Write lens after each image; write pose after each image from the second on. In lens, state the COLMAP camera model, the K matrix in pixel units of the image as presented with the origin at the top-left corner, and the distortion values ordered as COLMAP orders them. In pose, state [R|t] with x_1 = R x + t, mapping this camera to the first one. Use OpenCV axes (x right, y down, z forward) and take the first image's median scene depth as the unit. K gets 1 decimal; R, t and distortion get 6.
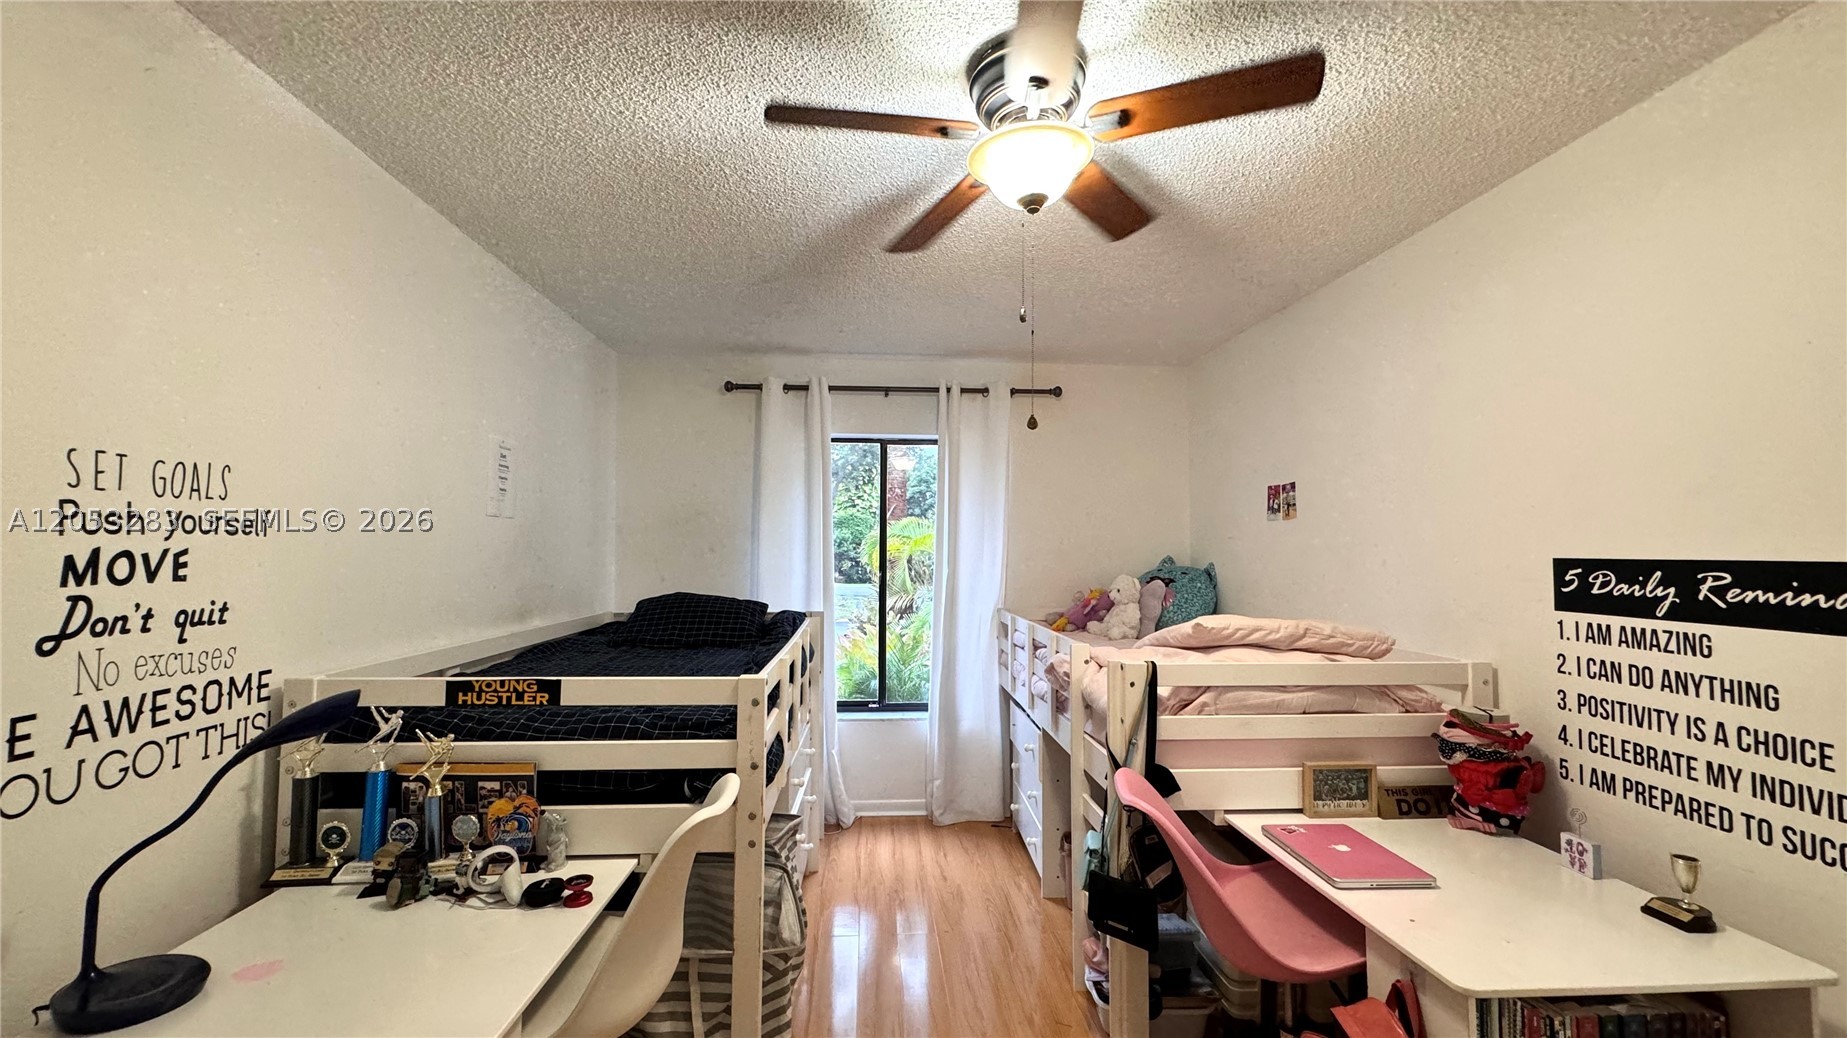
lens RADIAL K [[733.5, 0, 919.0], [0, 733.5, 517.9], [0, 0, 1]] dist [-0.002375, -0.000325]
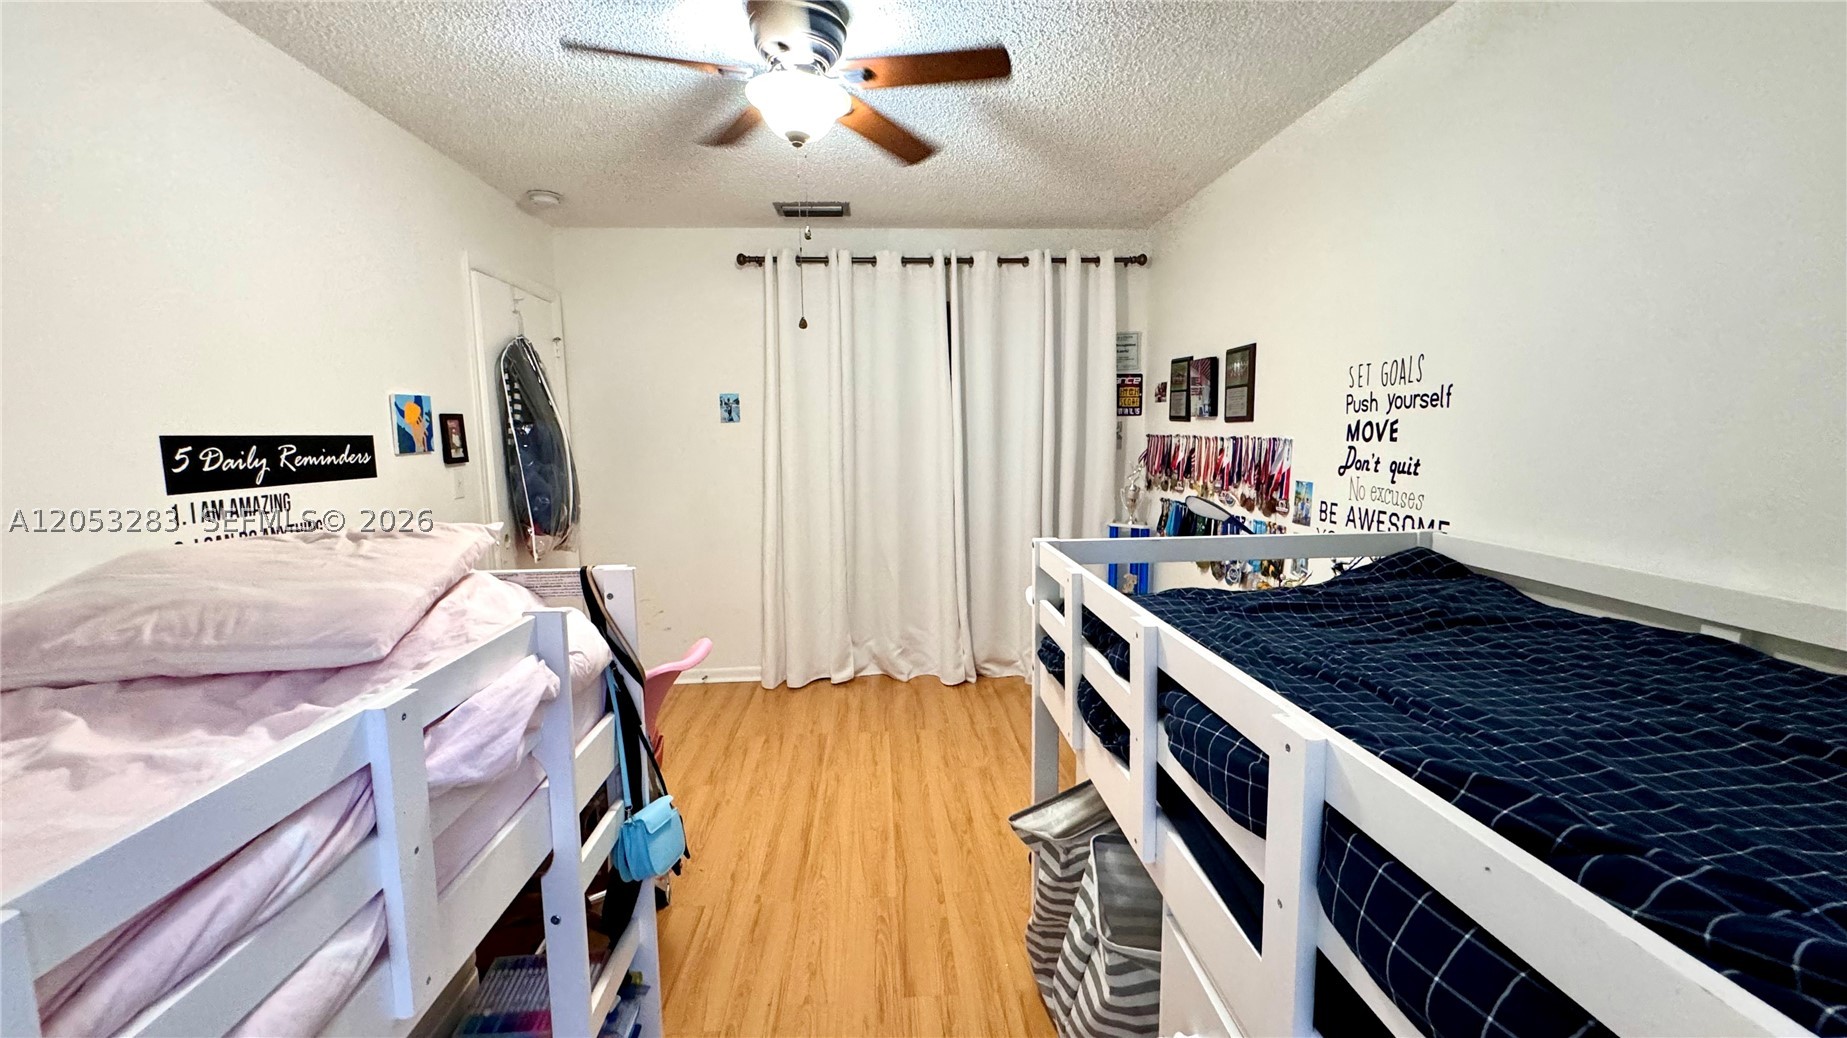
lens RADIAL K [[733.5, 0, 923.5], [0, 733.5, 521.8], [0, 0, 1]] dist [-0.002375, -0.000325]
pose [[-0.999976, 0.006957, -0.000387, -0.052223], [0.006907, 0.997051, 0.076434, 0.120846], [0.000918, 0.076430, -0.997075, 2.336642]]
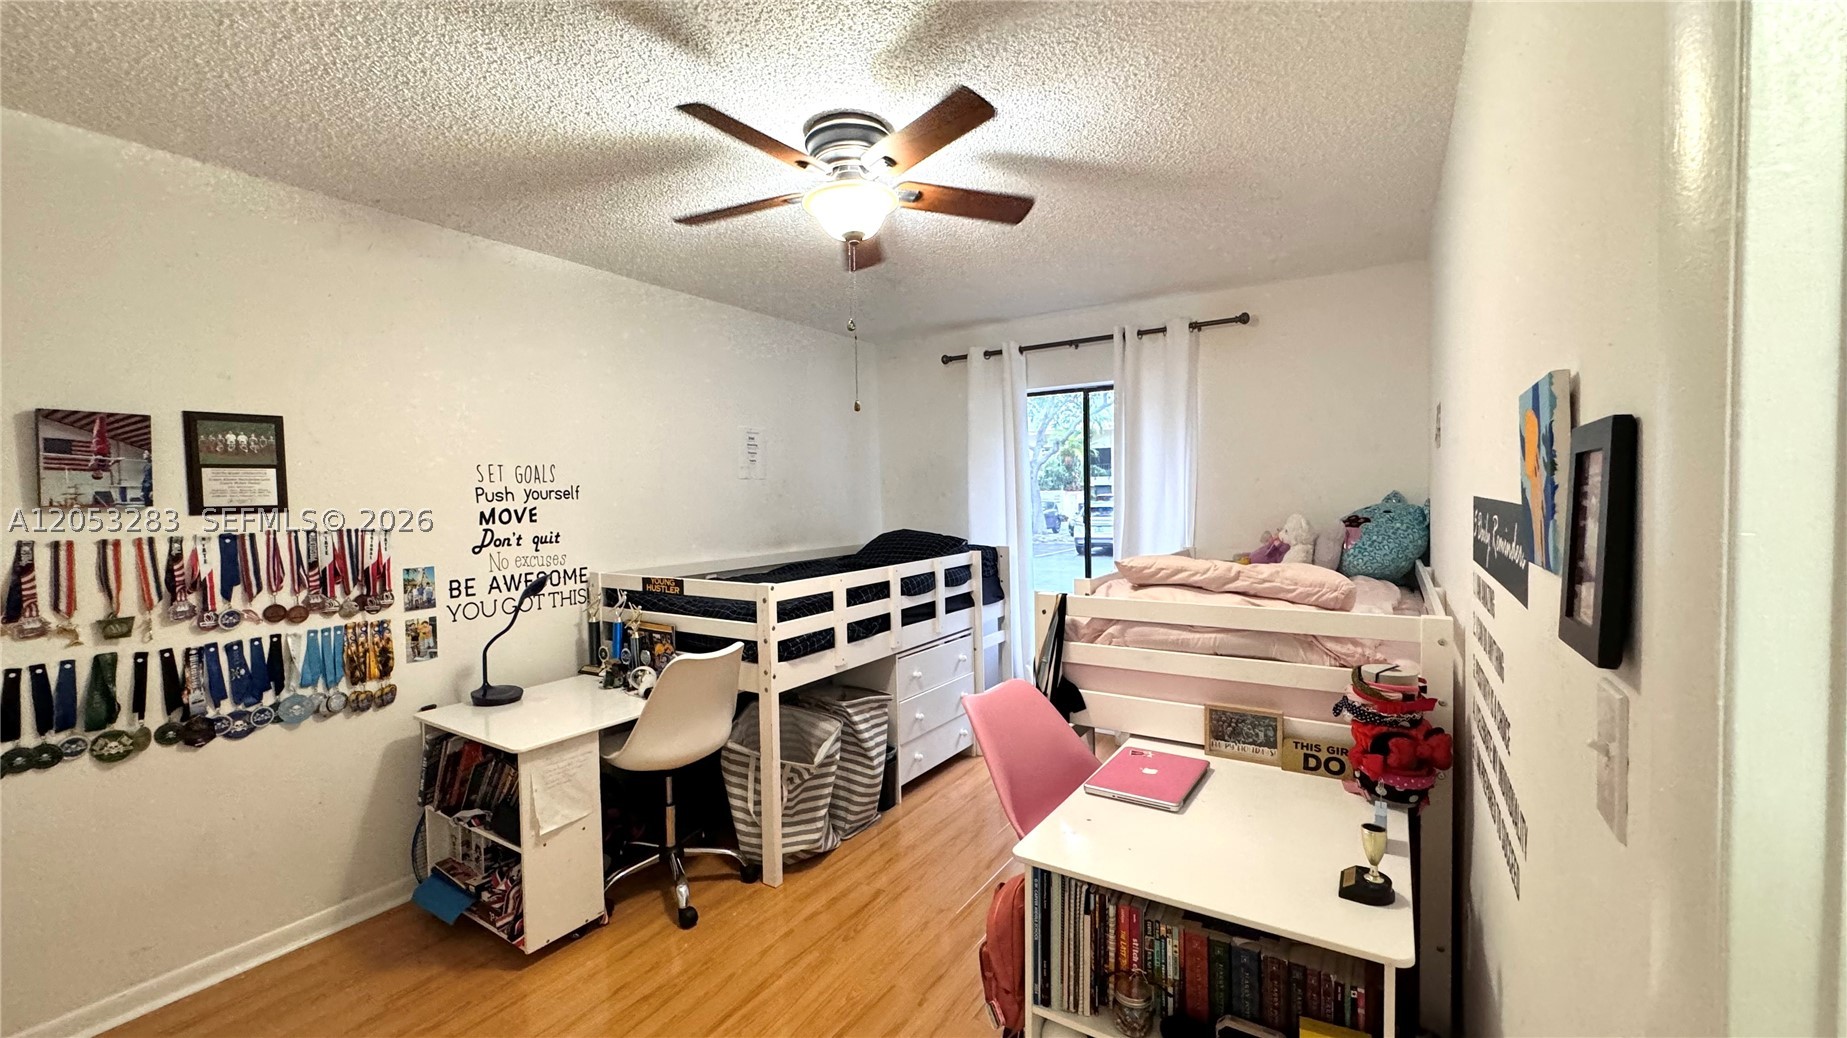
lens RADIAL K [[733.5, 0, 921.1], [0, 733.5, 514.0], [0, 0, 1]] dist [-0.002375, -0.000325]
pose [[0.806215, -0.004271, -0.591607, 1.069667], [0.052153, 0.996594, 0.063878, -0.013106], [0.589319, -0.082354, 0.803692, -0.035822]]
